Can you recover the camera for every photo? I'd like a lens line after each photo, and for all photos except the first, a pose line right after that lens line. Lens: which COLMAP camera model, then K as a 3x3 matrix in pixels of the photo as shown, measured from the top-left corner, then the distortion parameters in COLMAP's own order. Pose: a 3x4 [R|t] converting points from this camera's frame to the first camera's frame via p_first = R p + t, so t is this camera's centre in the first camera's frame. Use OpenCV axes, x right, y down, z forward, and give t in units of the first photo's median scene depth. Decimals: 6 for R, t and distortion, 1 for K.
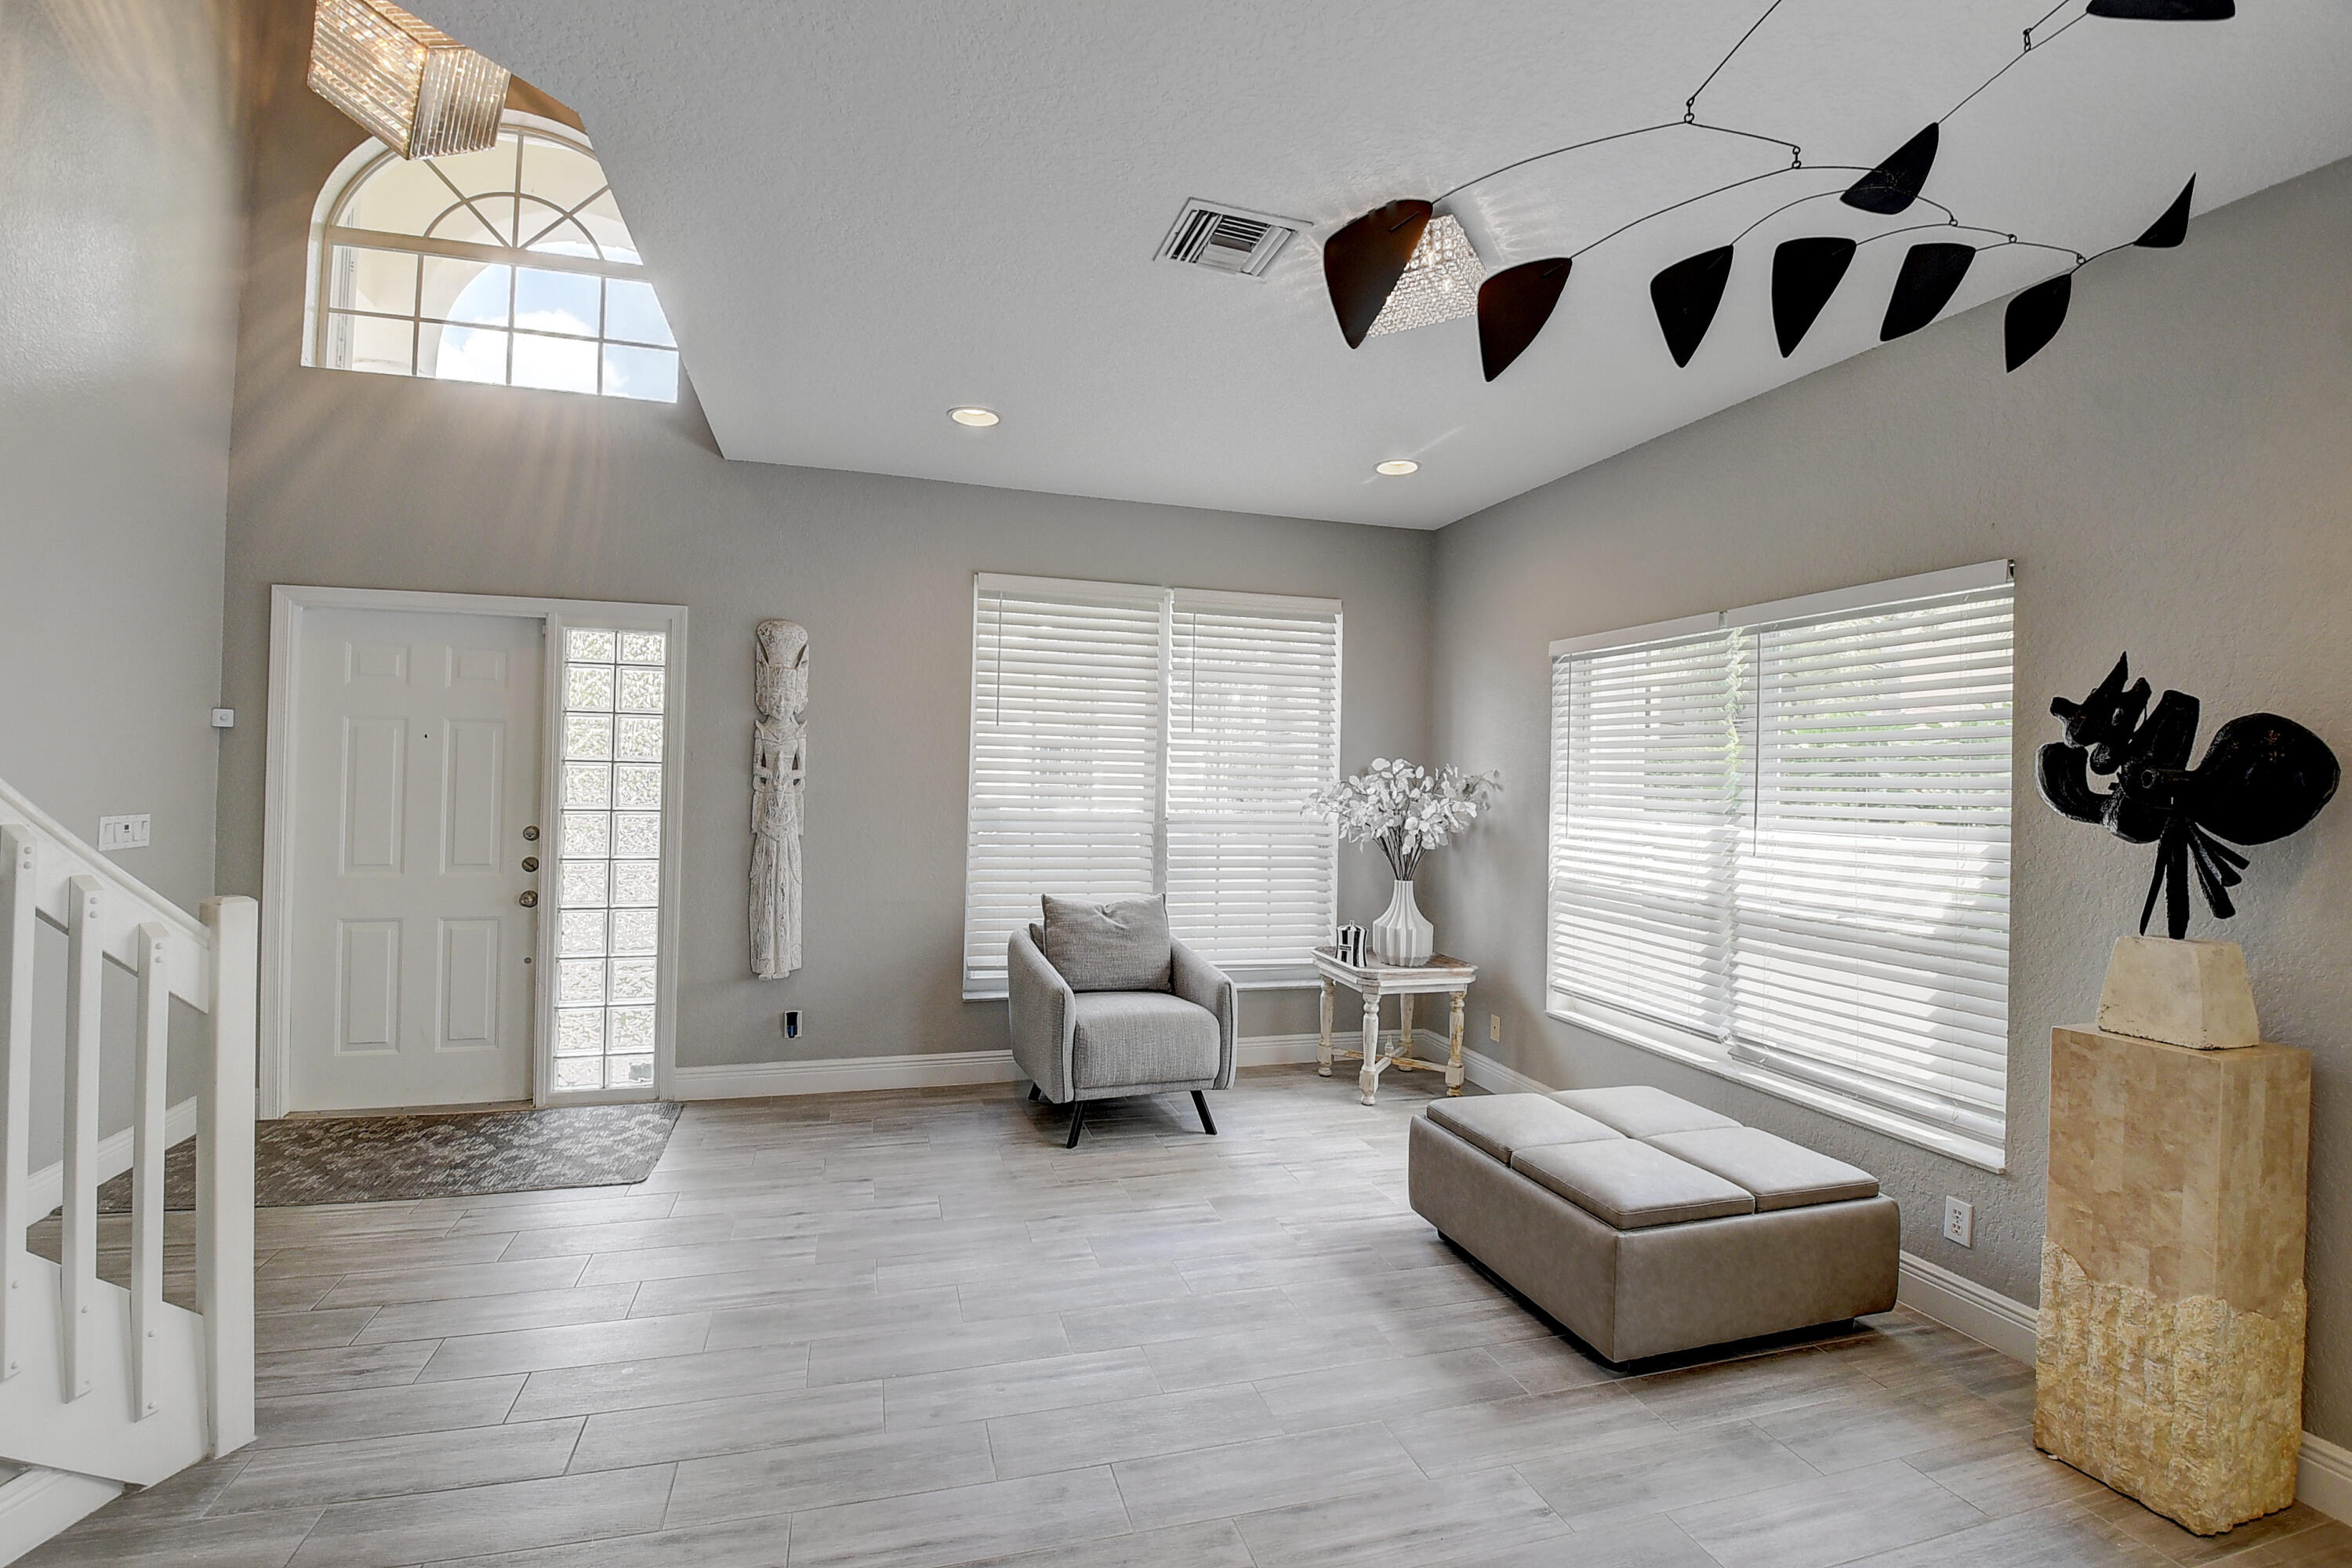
lens RADIAL K [[1043.7, 0, 1165.8], [0, 1043.7, 763.5], [0, 0, 1]] dist [-0.007007, -0.011534]
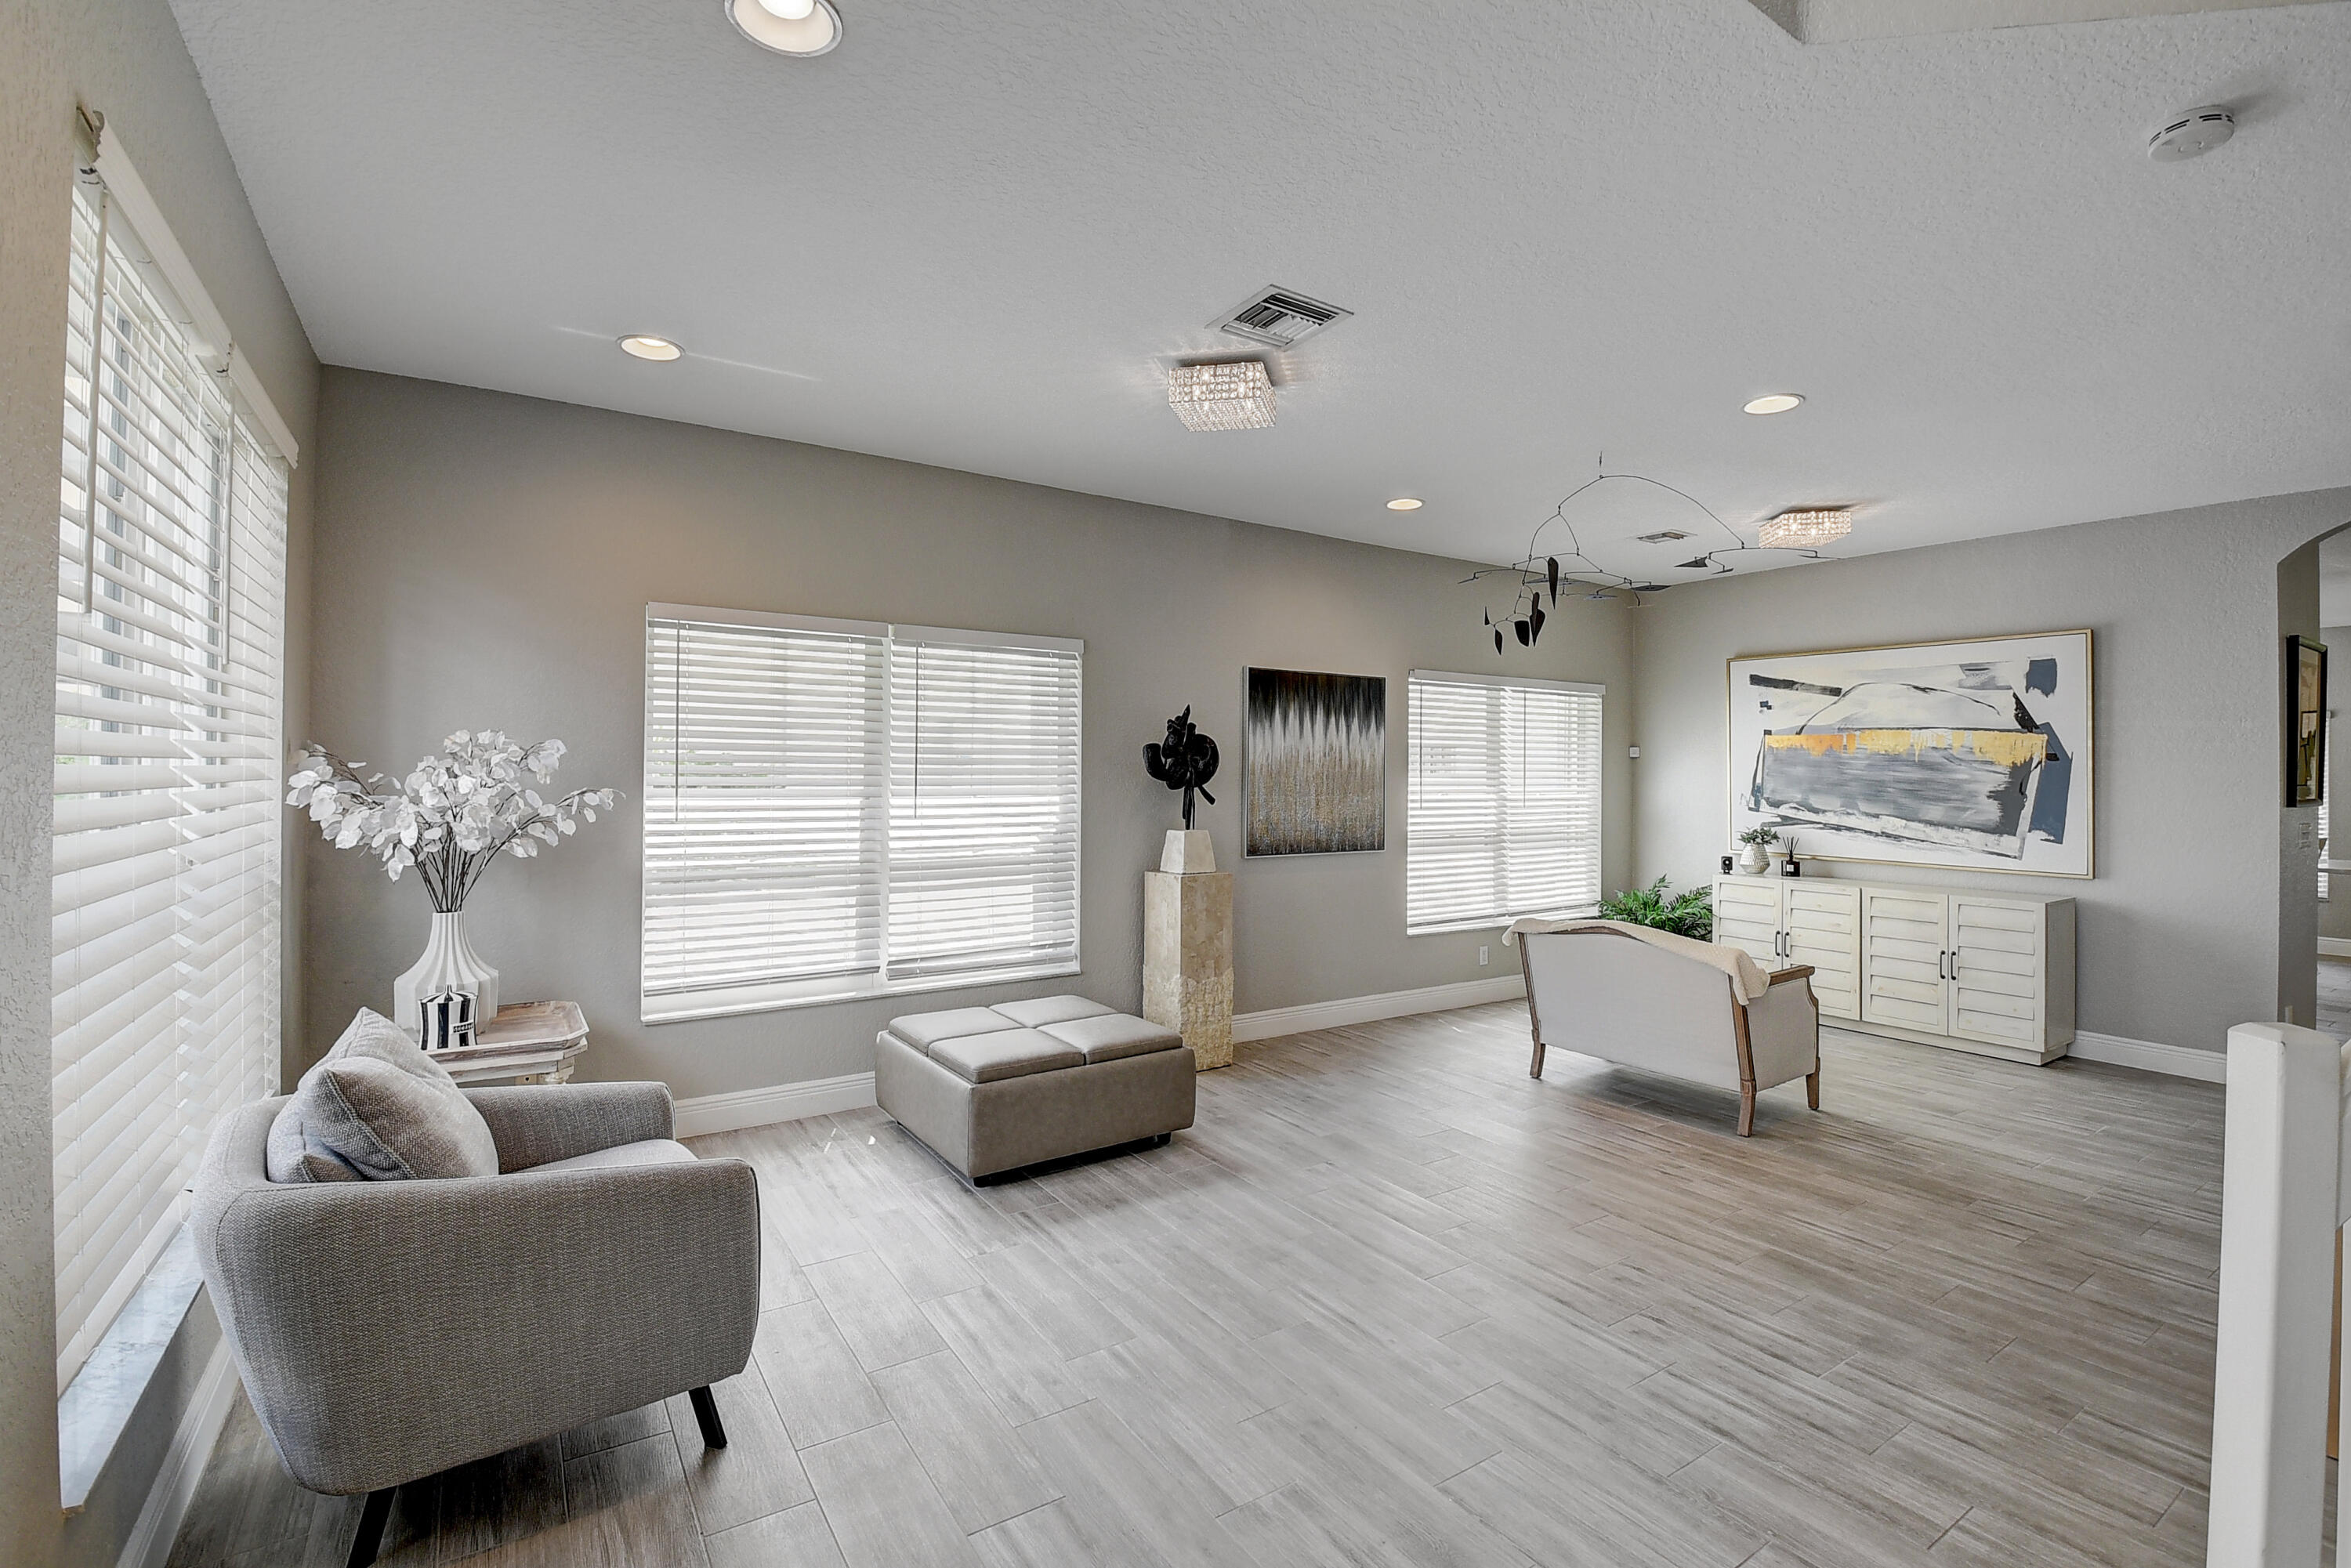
lens RADIAL K [[1043.2, 0, 1157.6], [0, 1043.2, 751.2], [0, 0, 1]] dist [-0.007007, -0.011534]
pose [[-0.280850, -0.013830, 0.959652, -0.620434], [-0.028863, 0.999566, 0.005959, -0.008994], [-0.959318, -0.026025, -0.281127, 0.858049]]
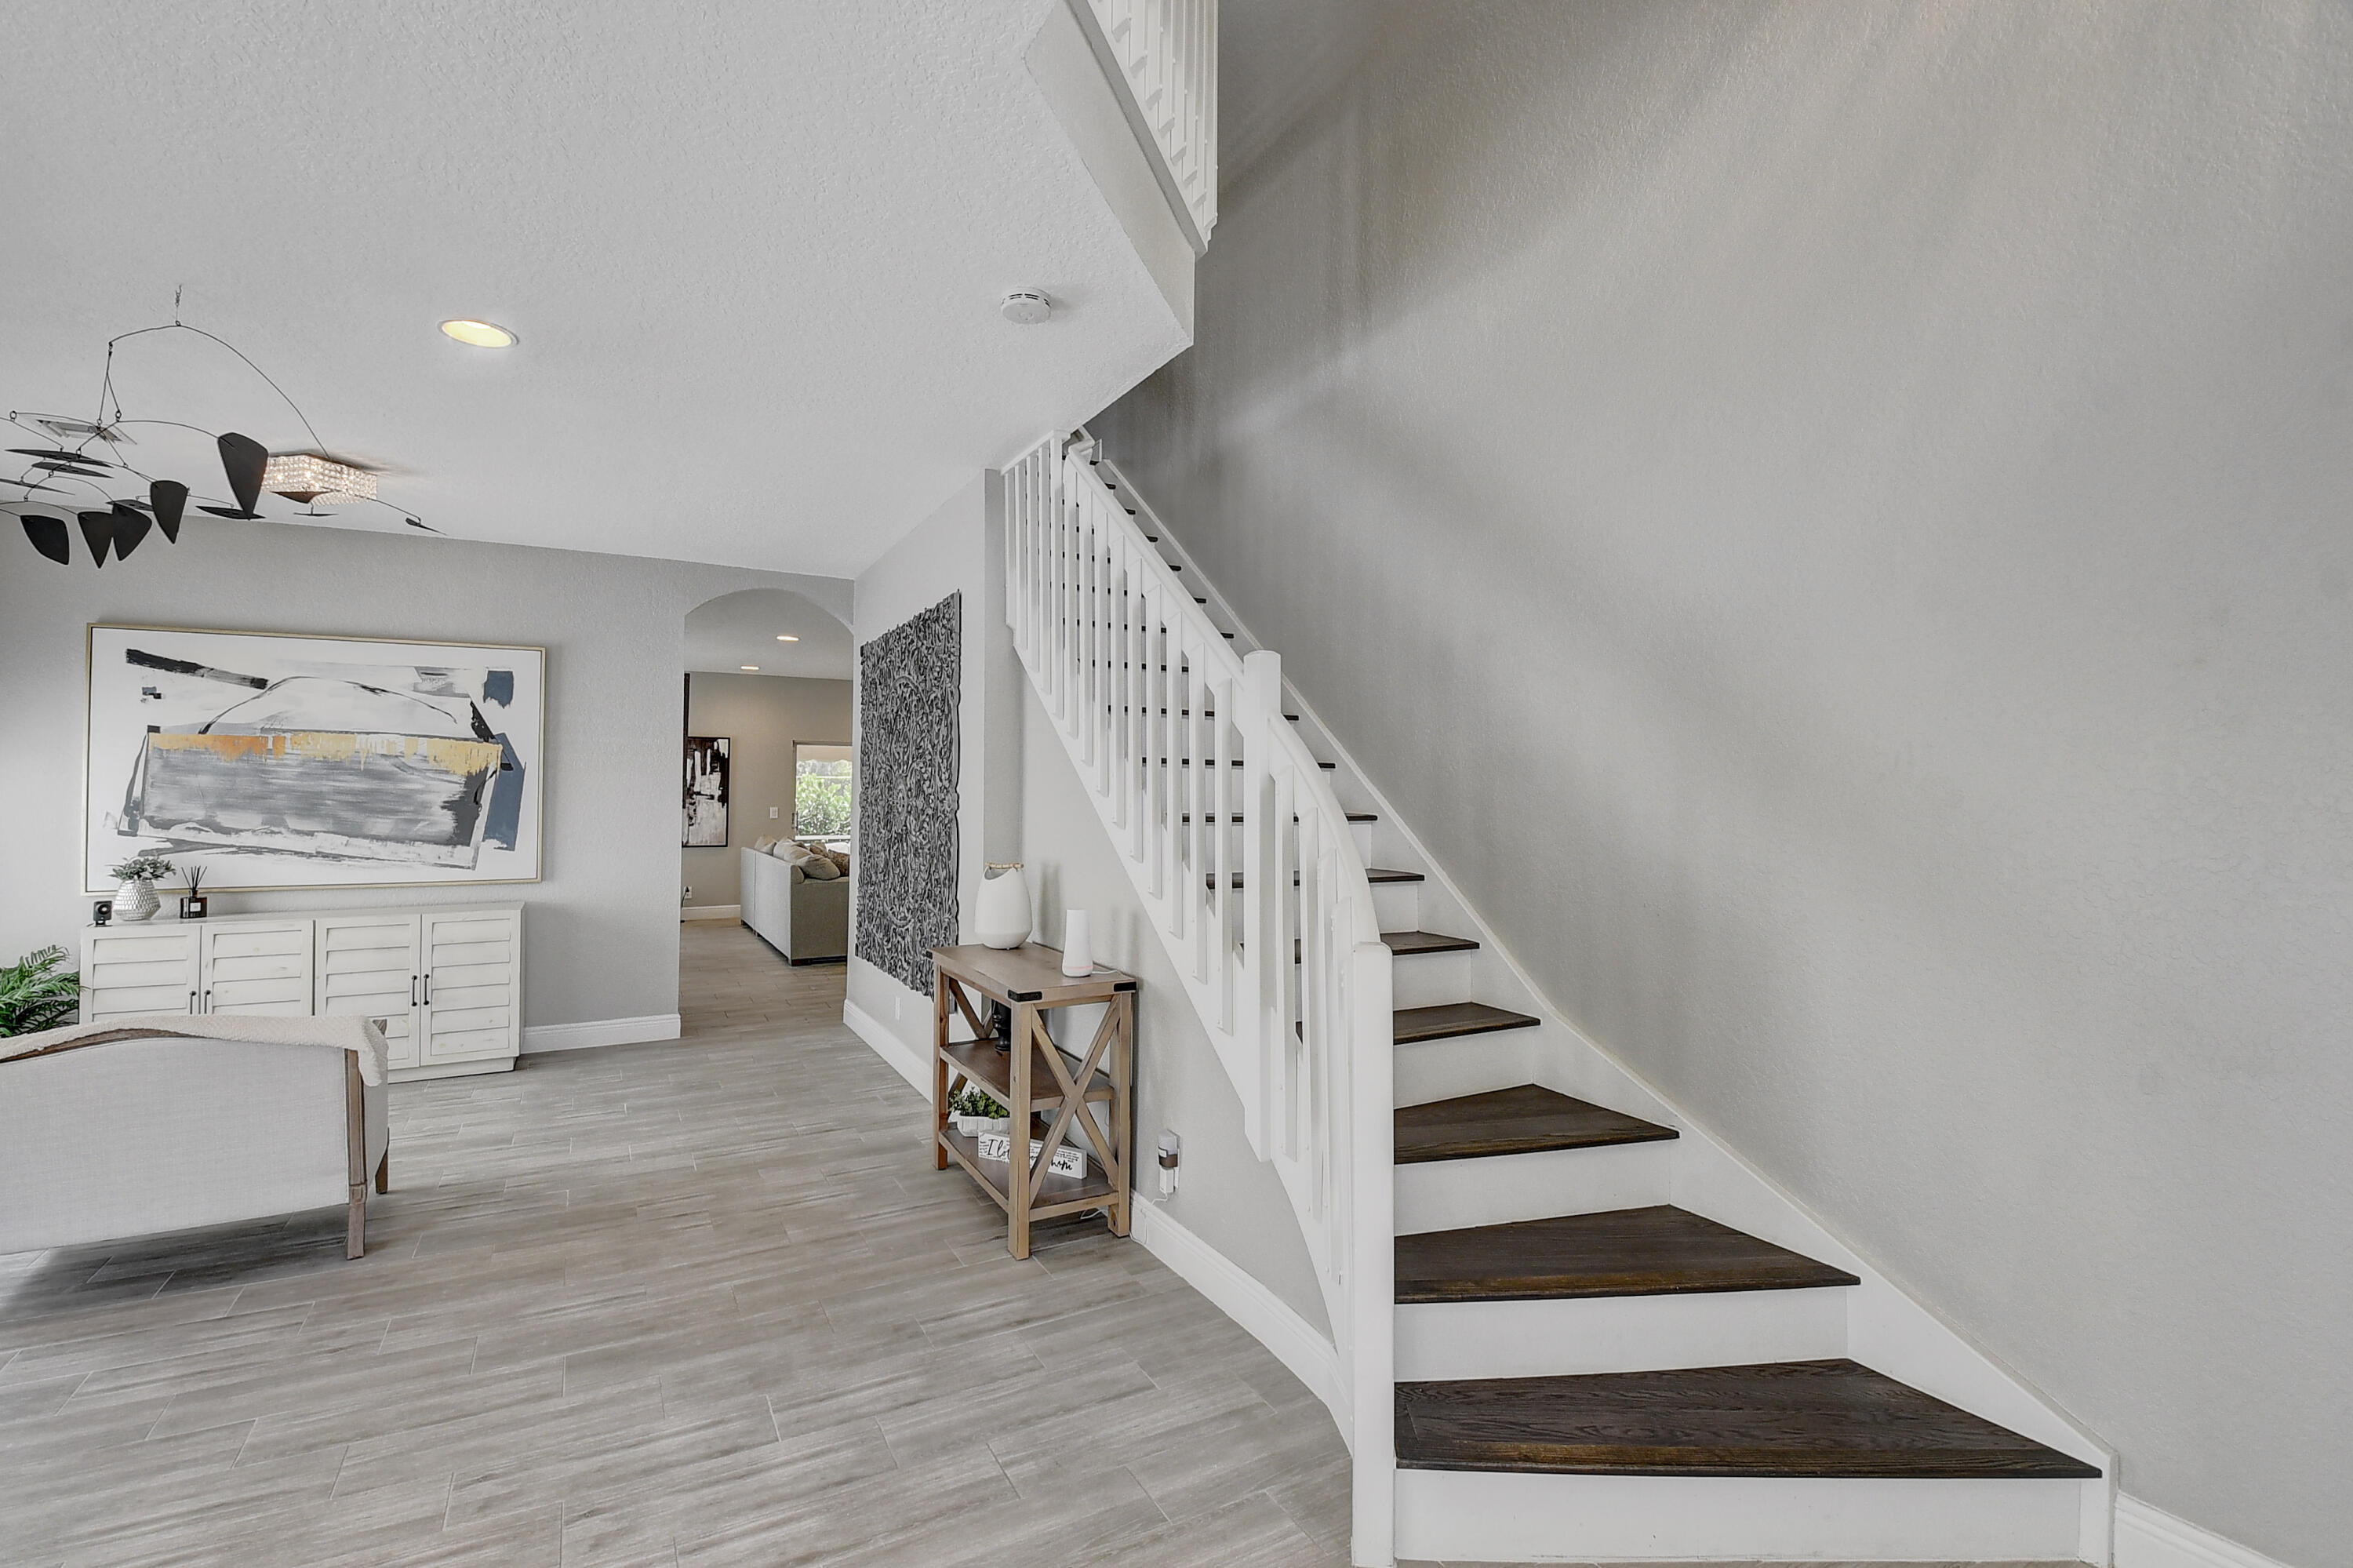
lens RADIAL K [[1044.2, 0, 1173.1], [0, 1044.2, 749.3], [0, 0, 1]] dist [-0.007007, -0.011534]
pose [[-0.975357, -0.036233, -0.217636, -0.252249], [-0.024786, 0.998173, -0.055098, 0.003080], [0.219235, -0.048346, -0.974474, 0.911793]]
